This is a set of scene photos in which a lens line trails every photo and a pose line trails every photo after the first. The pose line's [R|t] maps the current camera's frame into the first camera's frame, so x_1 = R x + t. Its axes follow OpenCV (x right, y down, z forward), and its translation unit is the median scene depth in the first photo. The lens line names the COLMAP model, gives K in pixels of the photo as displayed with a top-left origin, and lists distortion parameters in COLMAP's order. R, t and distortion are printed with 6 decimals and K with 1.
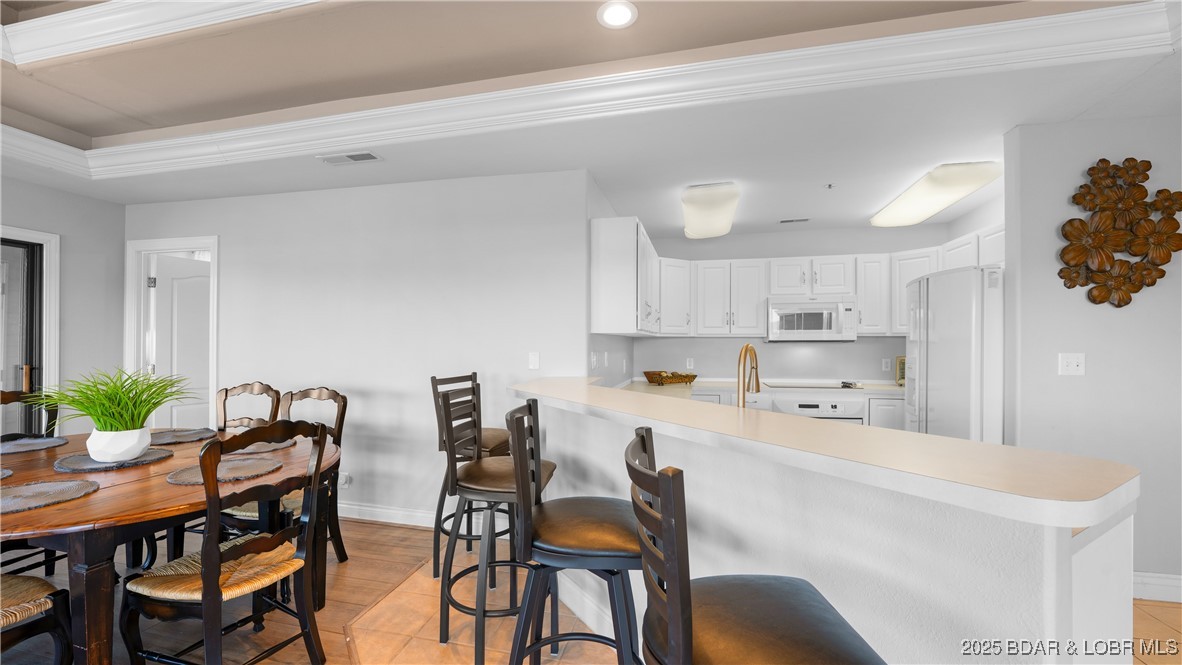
lens RADIAL K [[481.8, 0, 593.1], [0, 481.8, 342.3], [0, 0, 1]] dist [-0.012059, 0.000165]
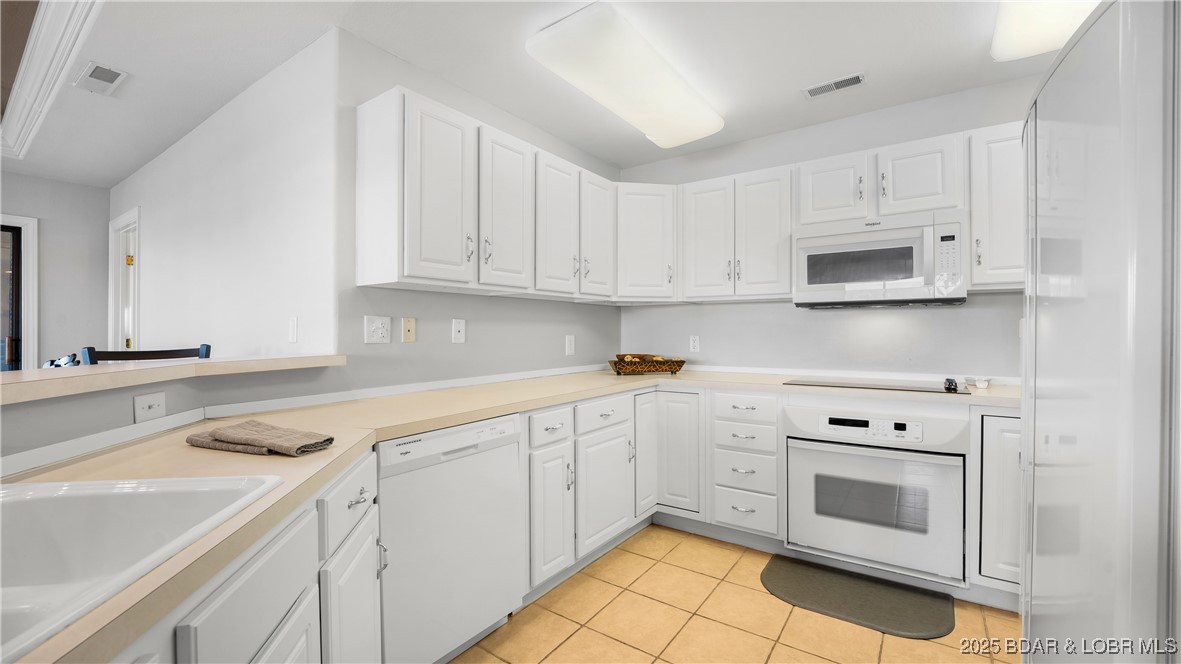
lens RADIAL K [[481.4, 0, 587.2], [0, 481.4, 330.4], [0, 0, 1]] dist [-0.012059, 0.000165]
pose [[0.922469, -0.001747, -0.386068, 0.408038], [0.004966, 0.999961, 0.007341, 0.026594], [0.386040, -0.008689, 0.922441, 0.417647]]
